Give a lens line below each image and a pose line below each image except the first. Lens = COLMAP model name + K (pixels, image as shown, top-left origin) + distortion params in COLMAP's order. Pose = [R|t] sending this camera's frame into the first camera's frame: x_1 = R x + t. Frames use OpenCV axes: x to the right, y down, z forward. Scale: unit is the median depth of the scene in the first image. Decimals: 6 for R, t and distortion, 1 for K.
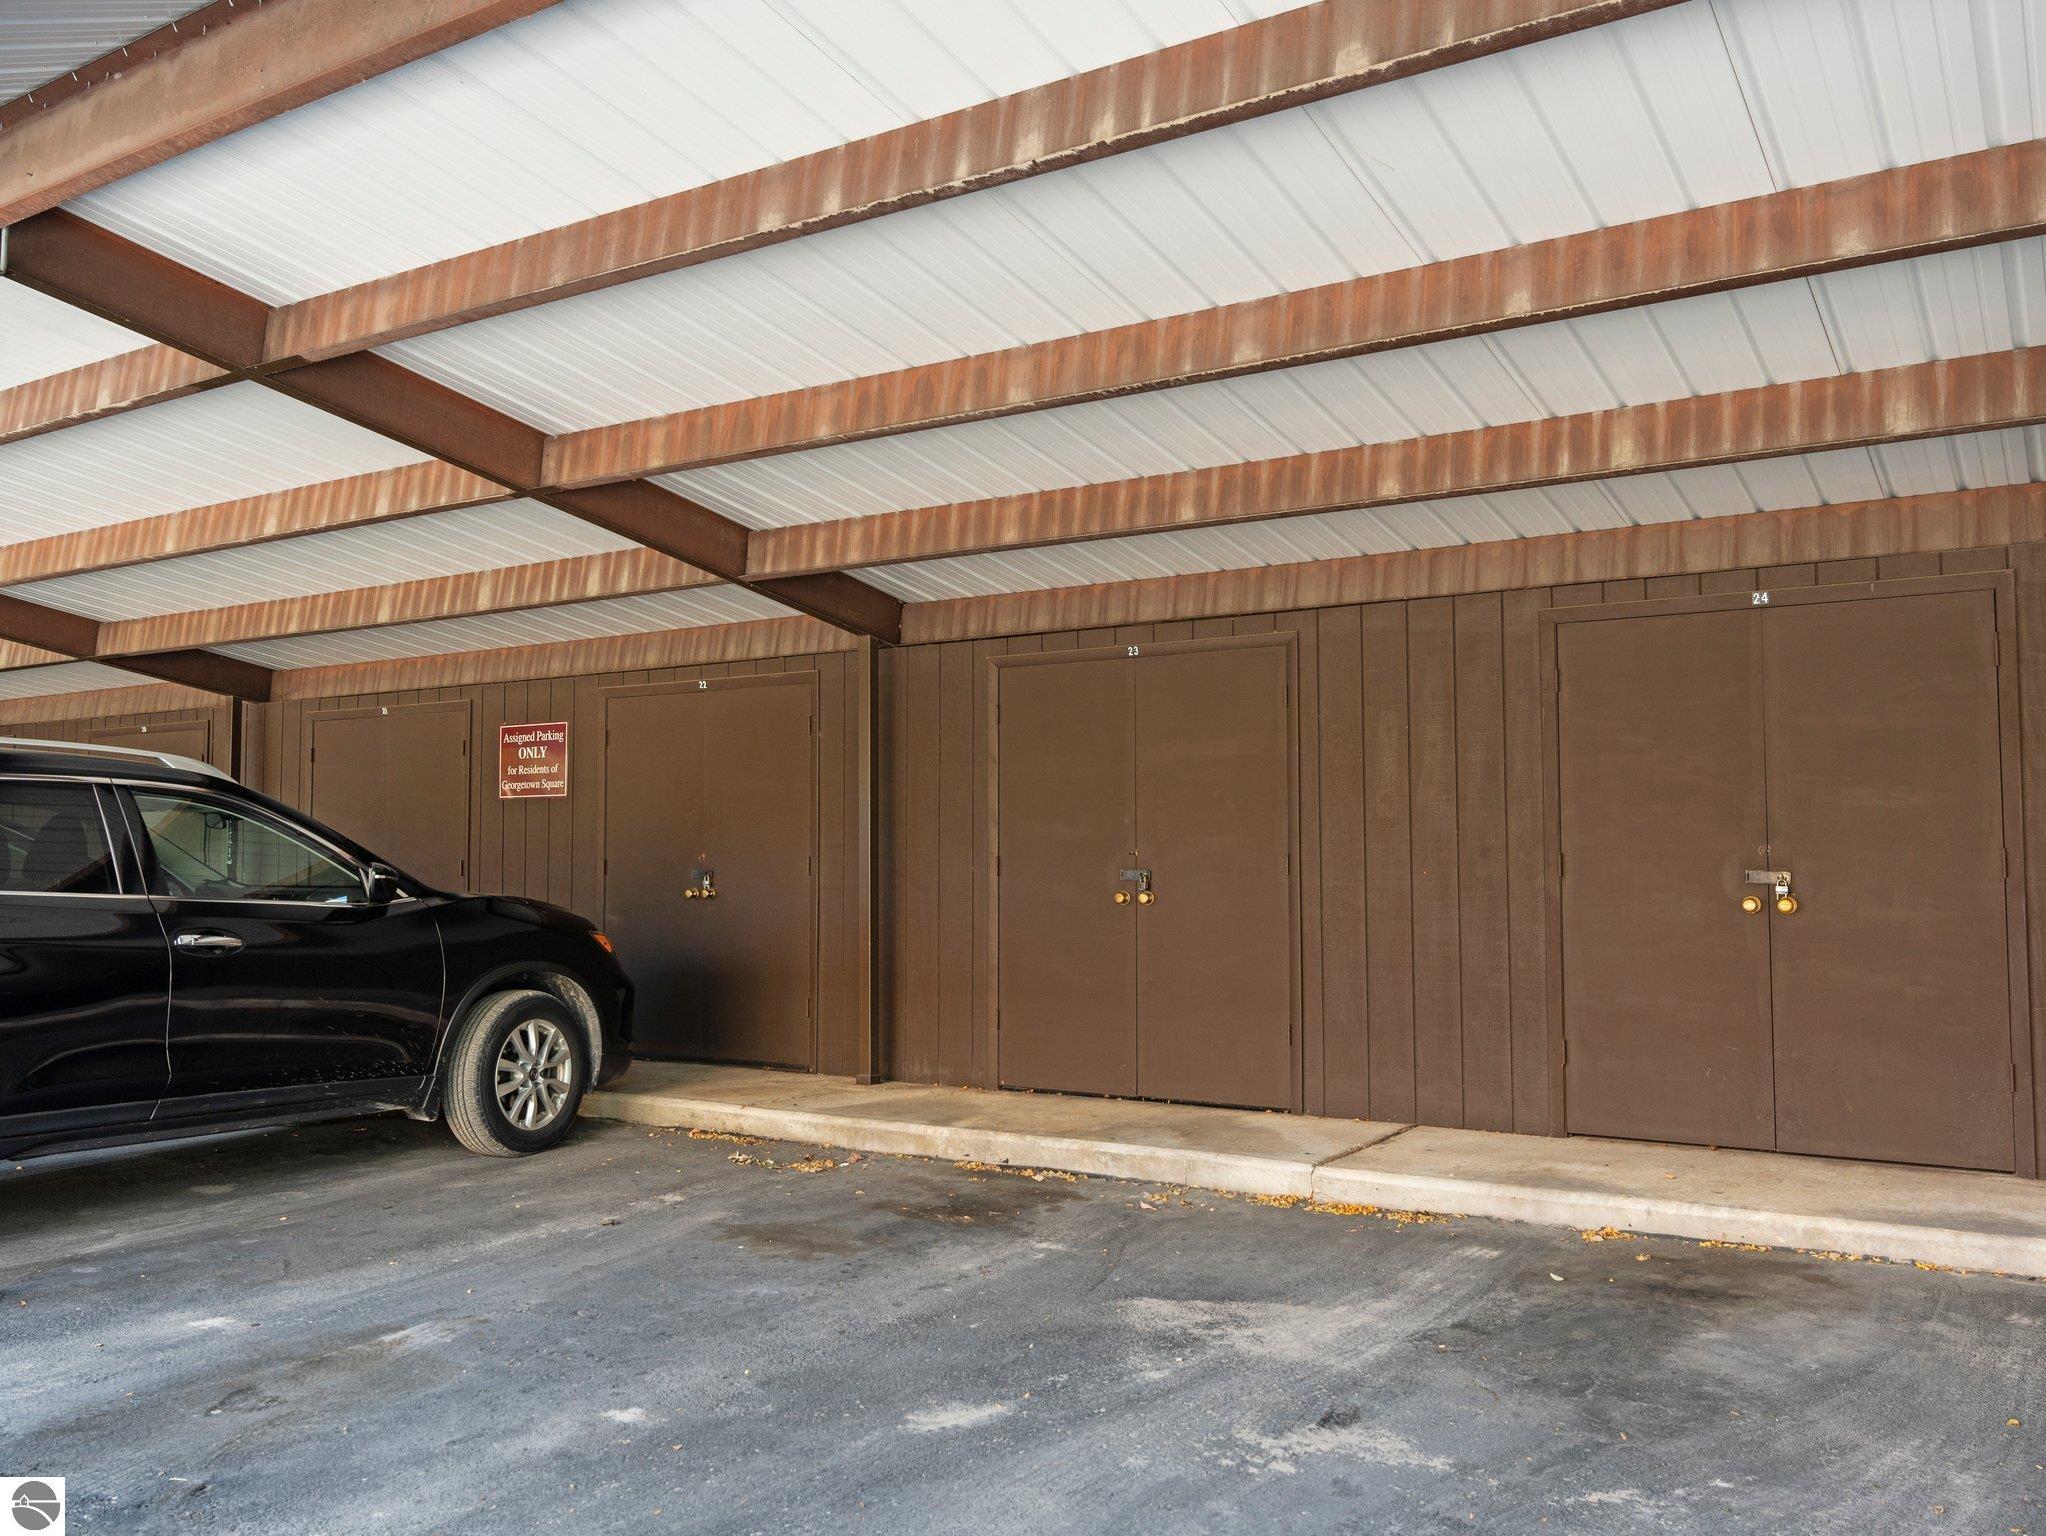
lens RADIAL K [[1553.2, 0, 1023.0], [0, 1553.2, 768.0], [0, 0, 1]] dist [0.002170, 0.002096]
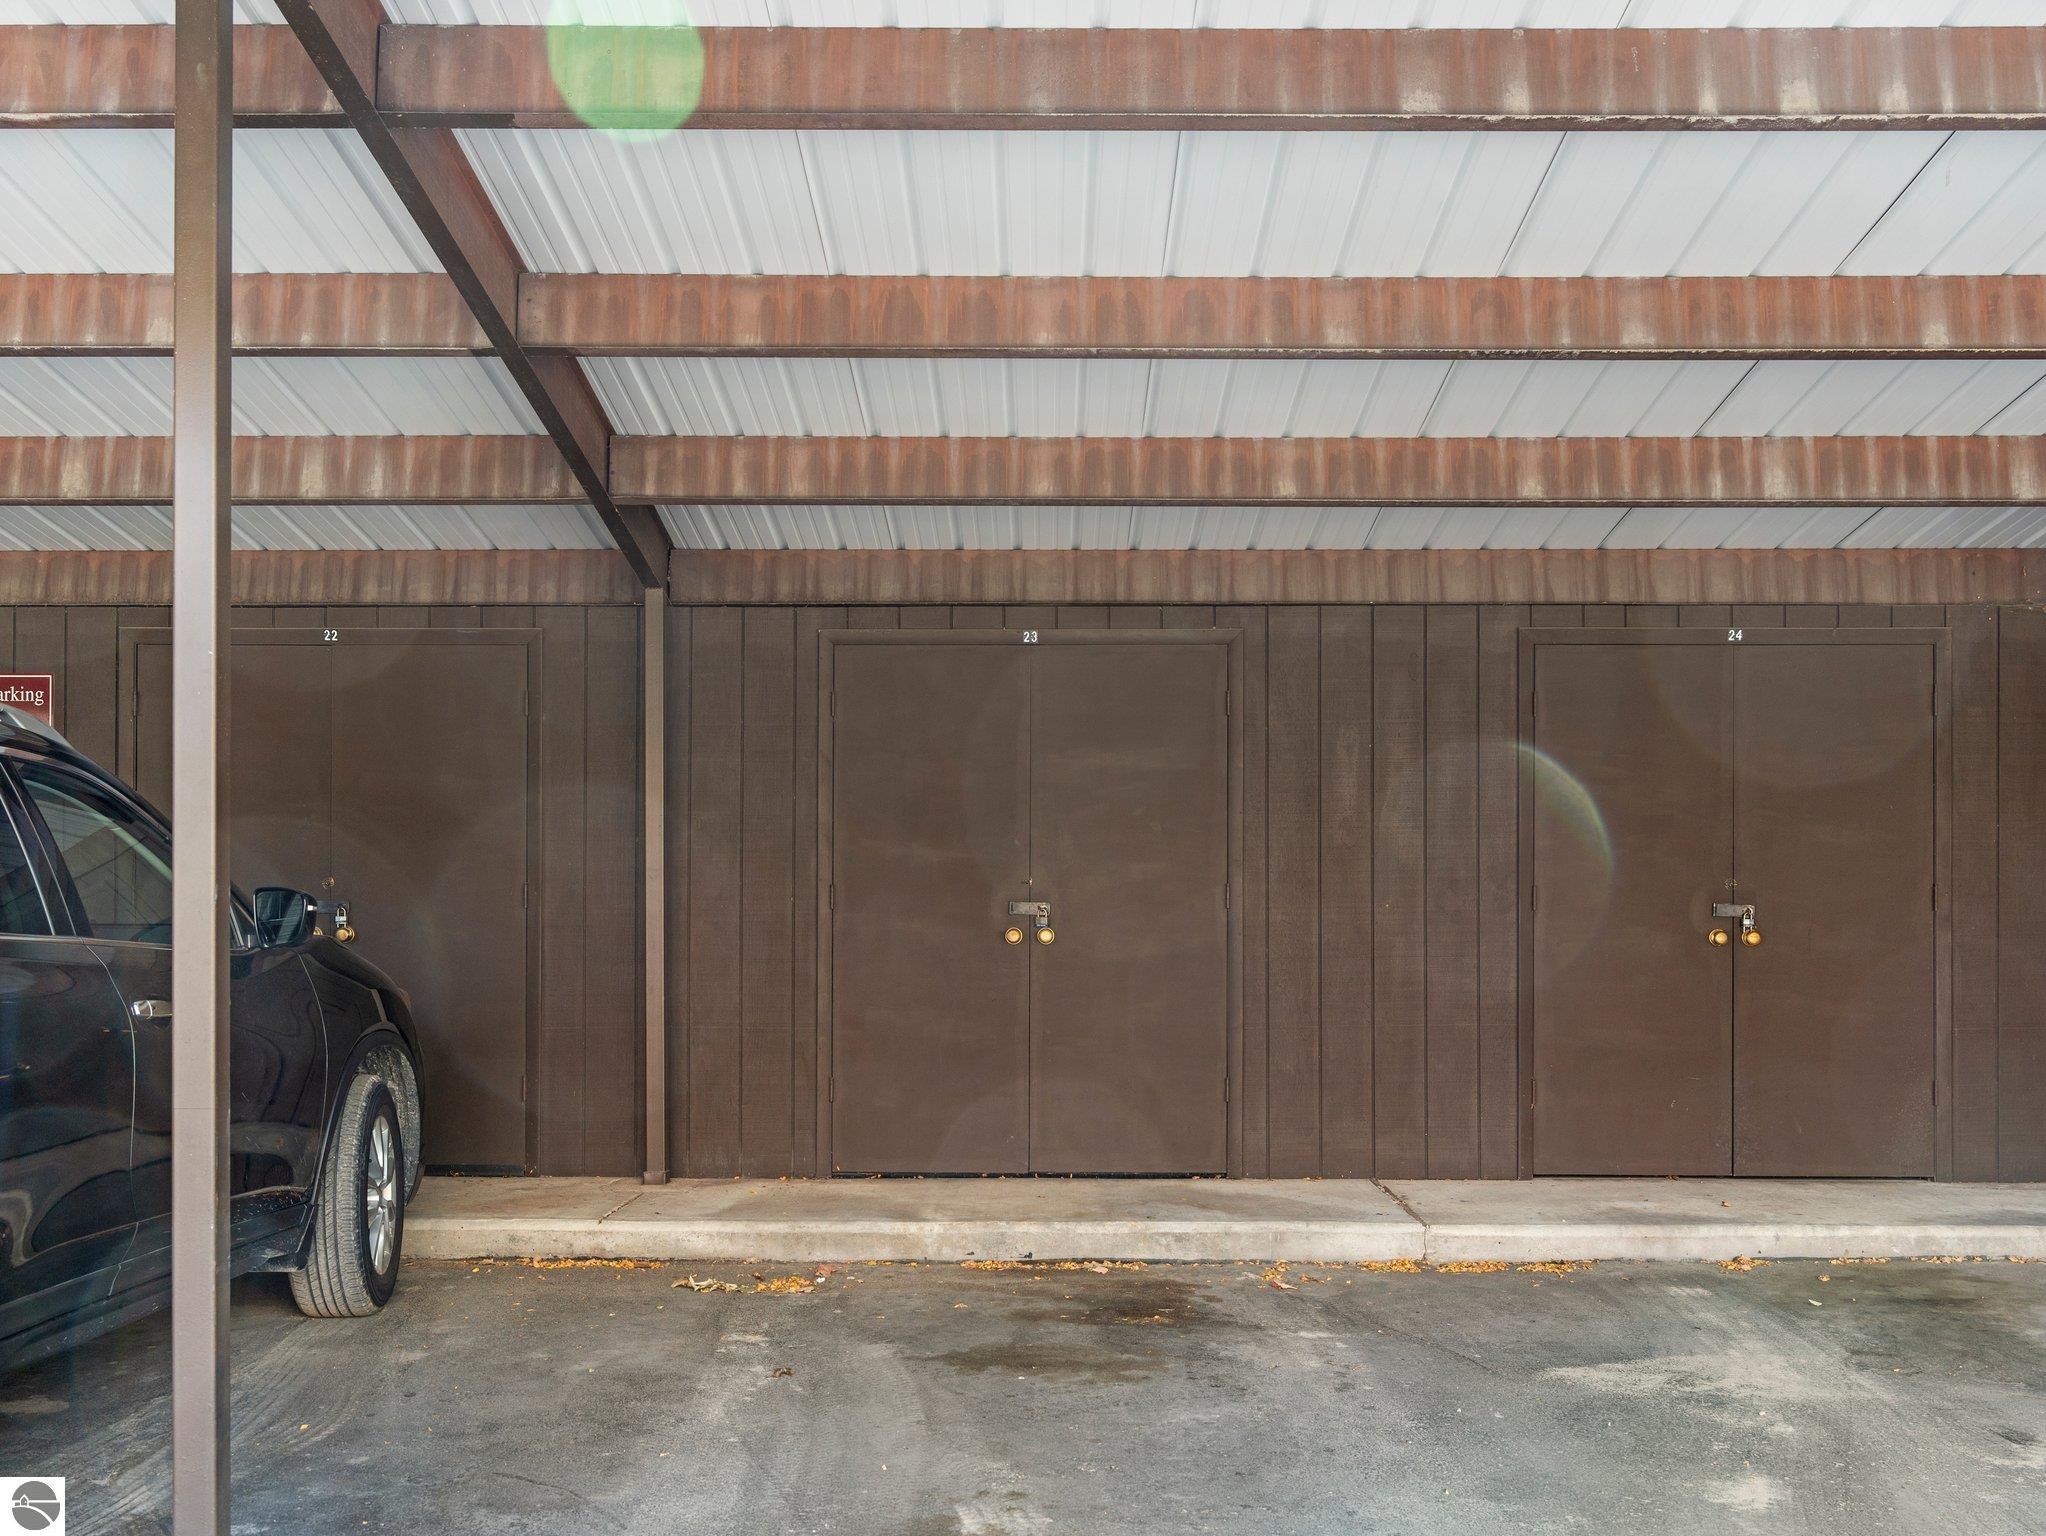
lens RADIAL K [[1926.4, 0, 1023.2], [0, 1926.4, 876.8], [0, 0, 1]] dist [-0.002941, -0.000538]
pose [[0.866169, 0.009442, 0.499663, -0.661680], [-0.034590, 0.998556, 0.041092, 0.014848], [-0.498554, -0.052876, 0.865245, 0.167263]]
